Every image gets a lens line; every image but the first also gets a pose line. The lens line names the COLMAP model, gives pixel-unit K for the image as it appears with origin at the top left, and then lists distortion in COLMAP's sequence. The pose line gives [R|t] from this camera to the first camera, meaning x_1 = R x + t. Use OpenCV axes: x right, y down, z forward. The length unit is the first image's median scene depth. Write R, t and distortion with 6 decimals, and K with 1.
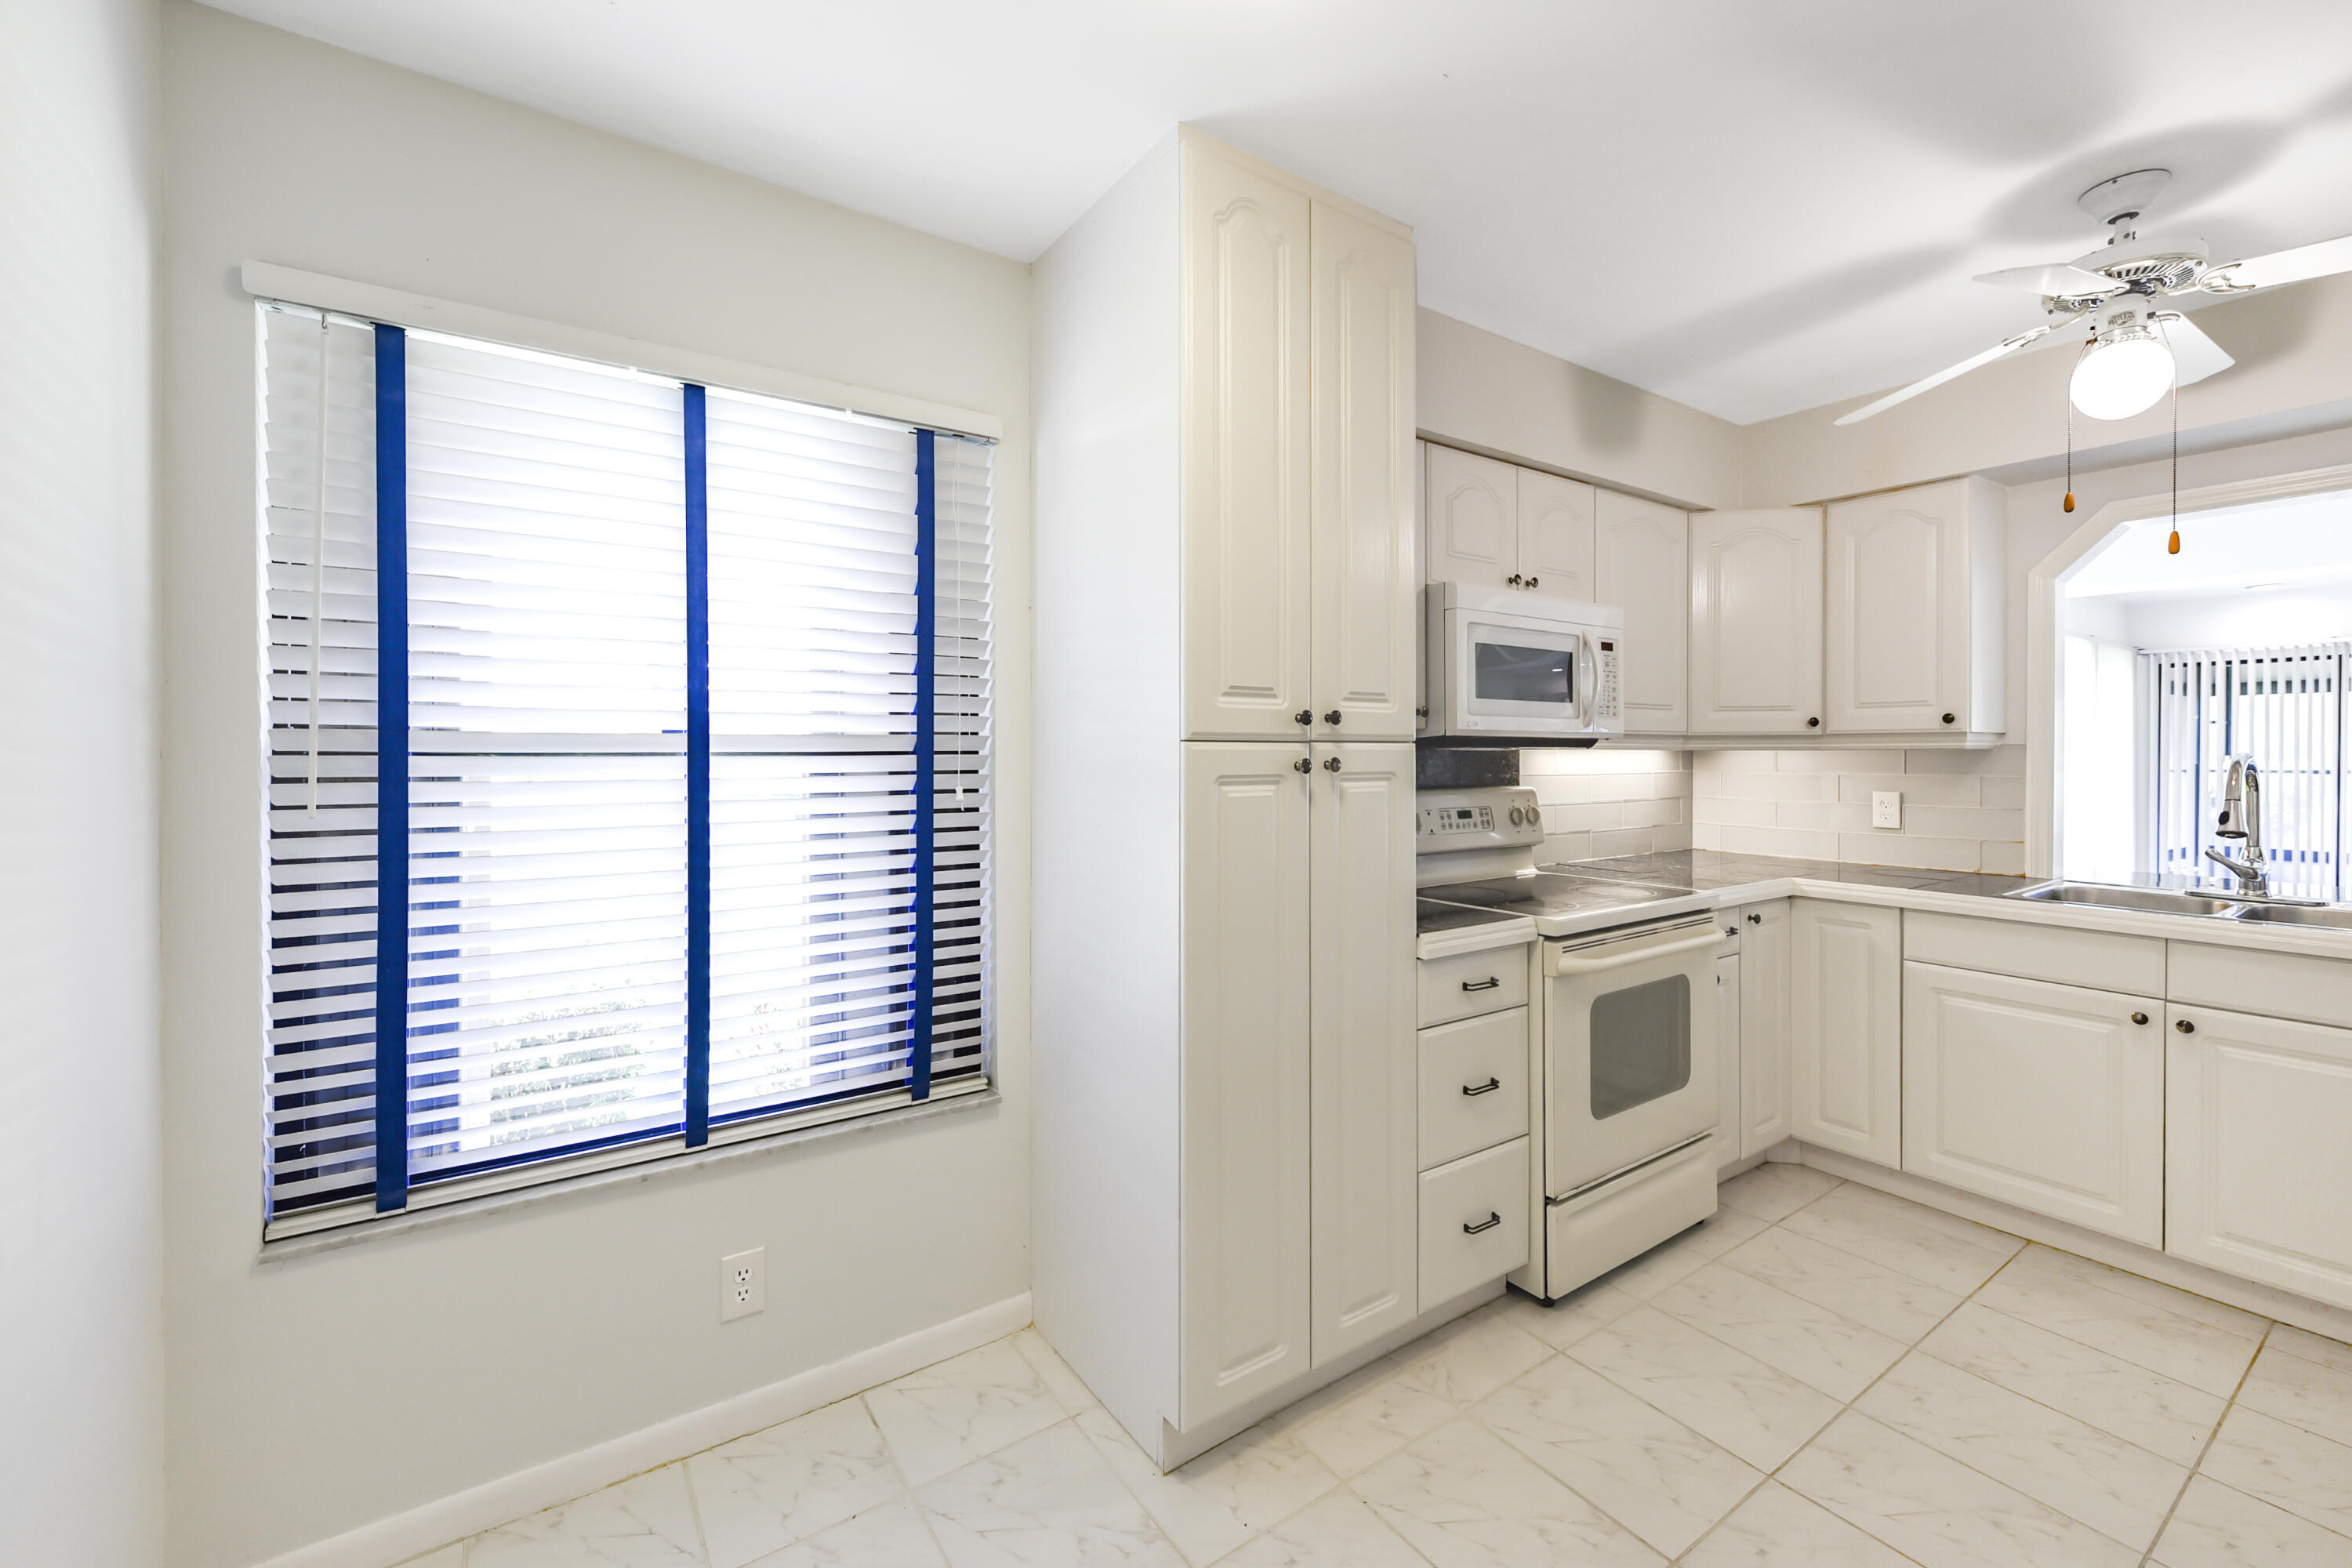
lens RADIAL K [[952.7, 0, 1209.3], [0, 952.7, 754.3], [0, 0, 1]] dist [0.002500, -0.003633]
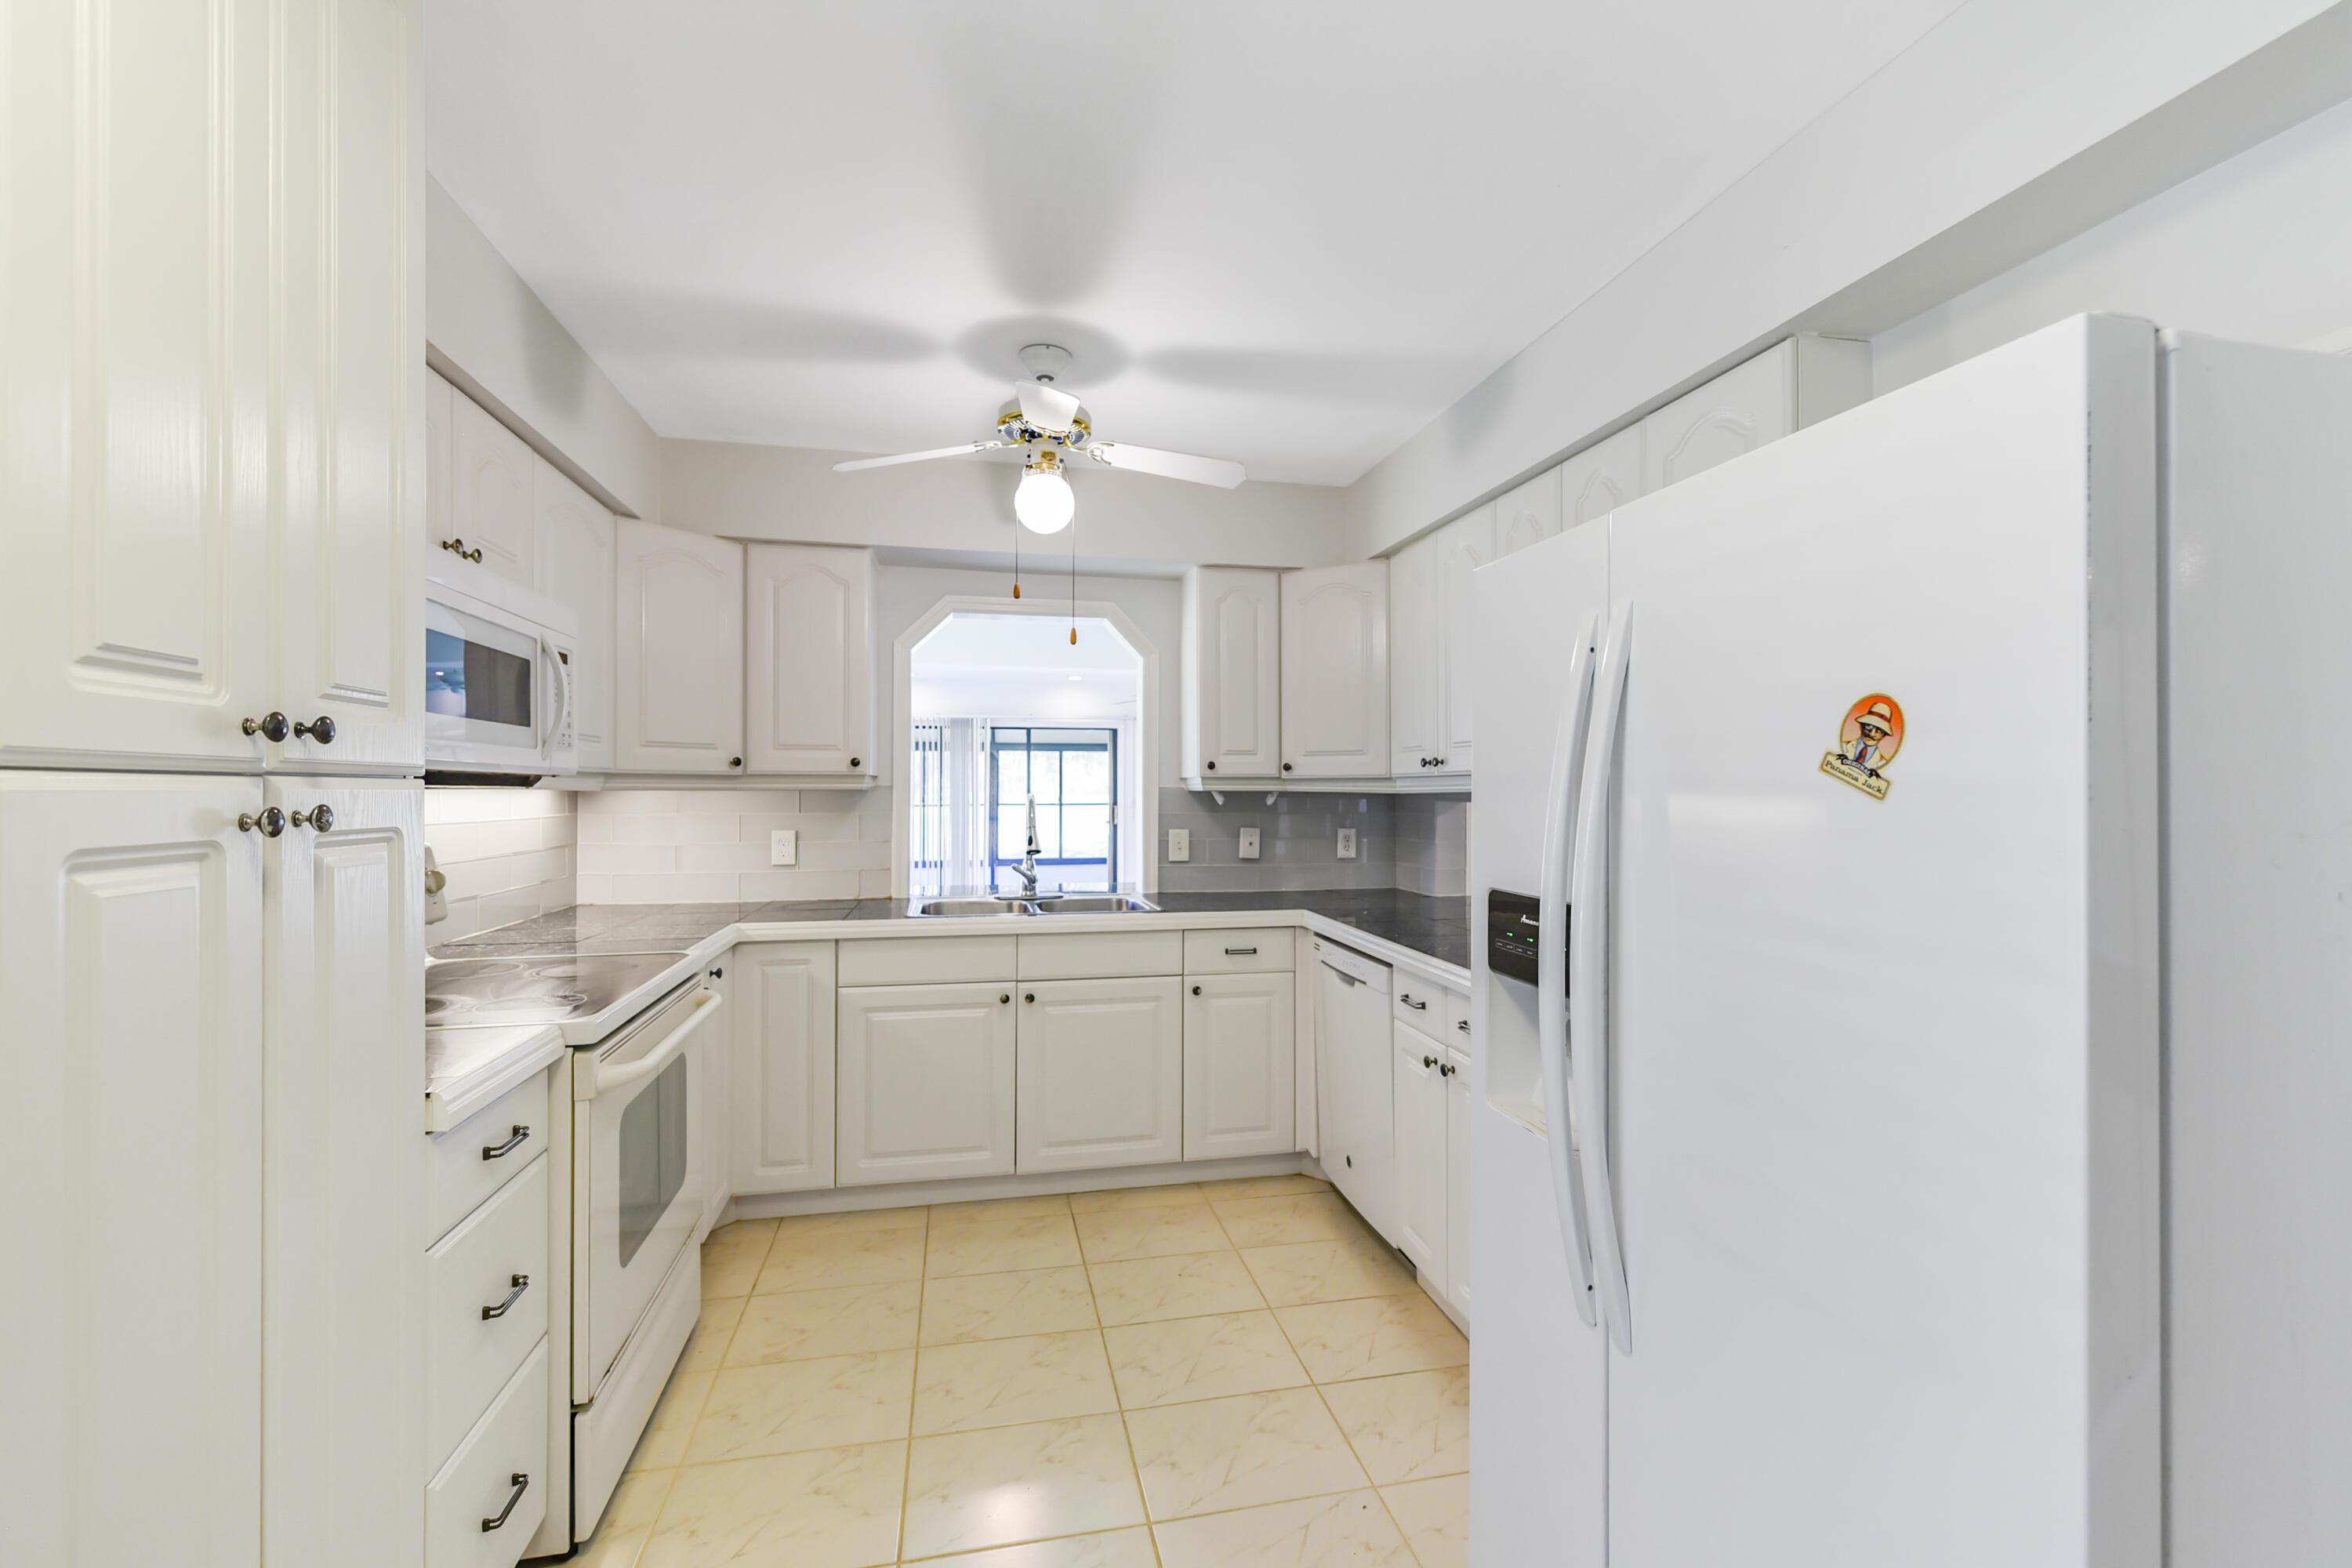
lens RADIAL K [[964.2, 0, 1179.1], [0, 964.2, 782.5], [0, 0, 1]] dist [0.004072, 0.000132]
pose [[0.389513, 0.009568, 0.920971, -0.118225], [0.000834, 0.999942, -0.010741, -0.001852], [-0.921020, 0.004952, 0.389483, 0.226731]]
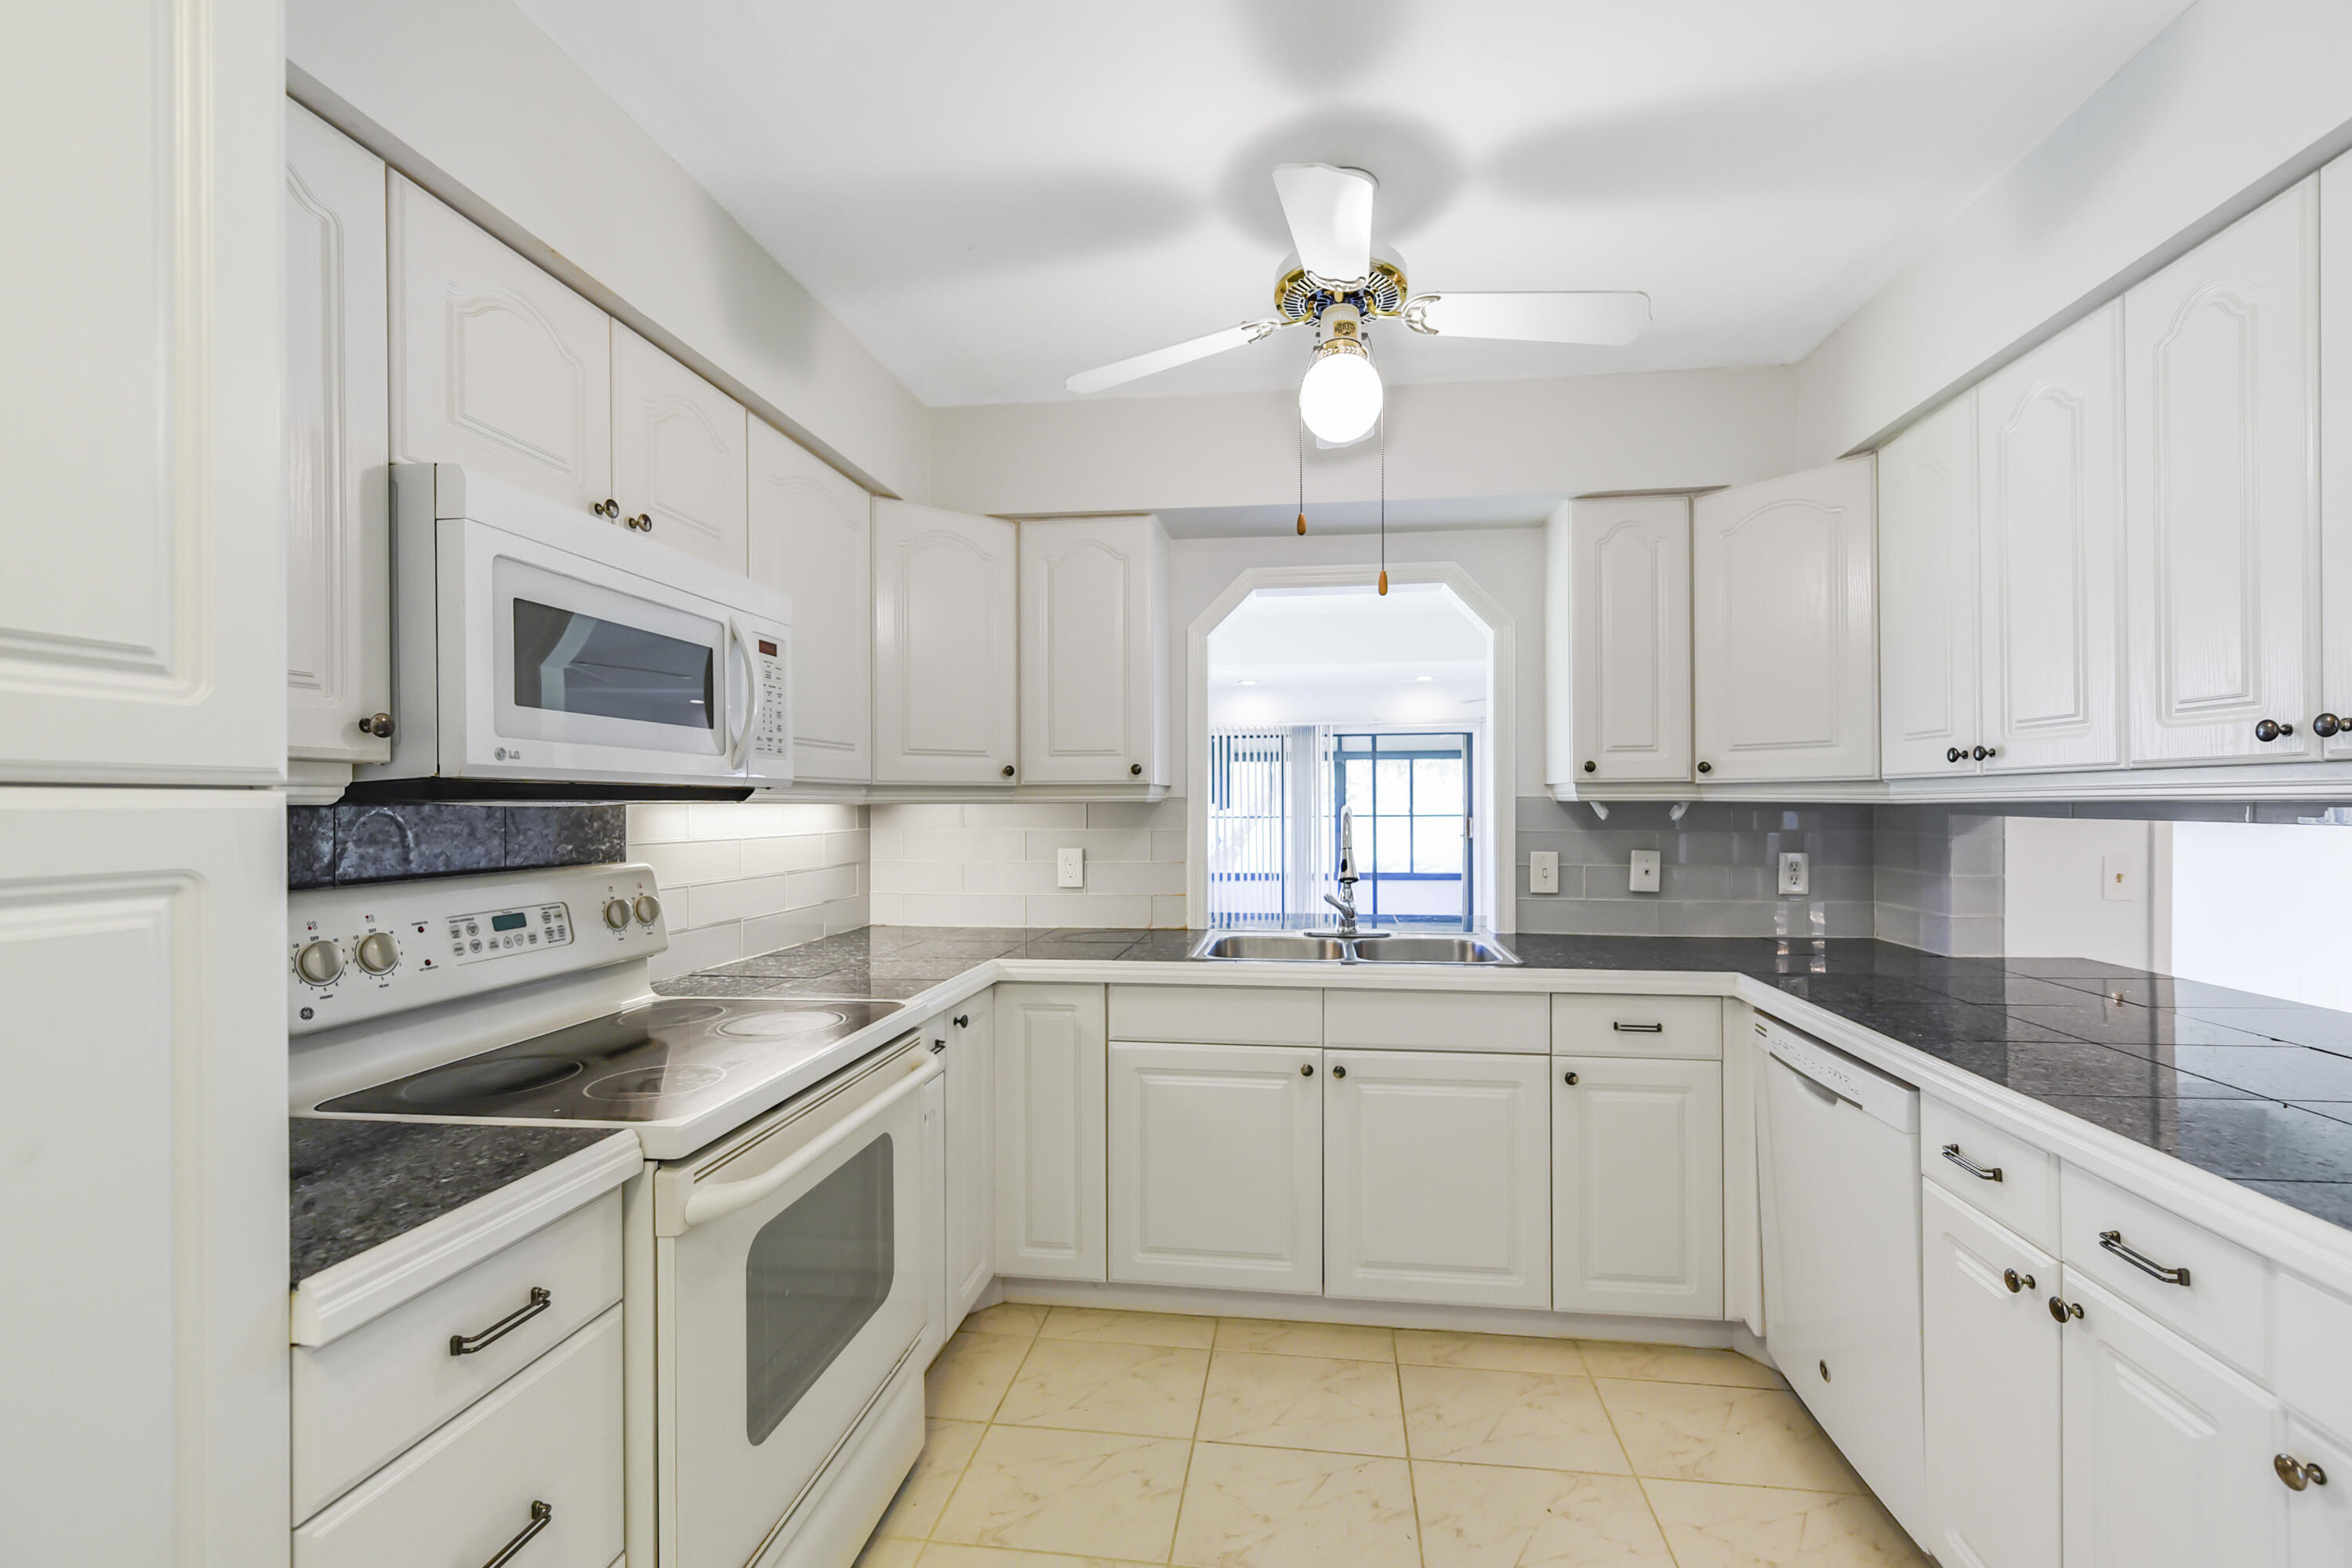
lens RADIAL K [[965.2, 0, 1205.4], [0, 965.2, 800.0], [0, 0, 1]] dist [0.004142, -0.000328]
pose [[0.673152, 0.000087, 0.739504, 0.127471], [0.004976, 0.999977, -0.004647, -0.003193], [-0.739487, 0.006808, 0.673136, 0.329196]]
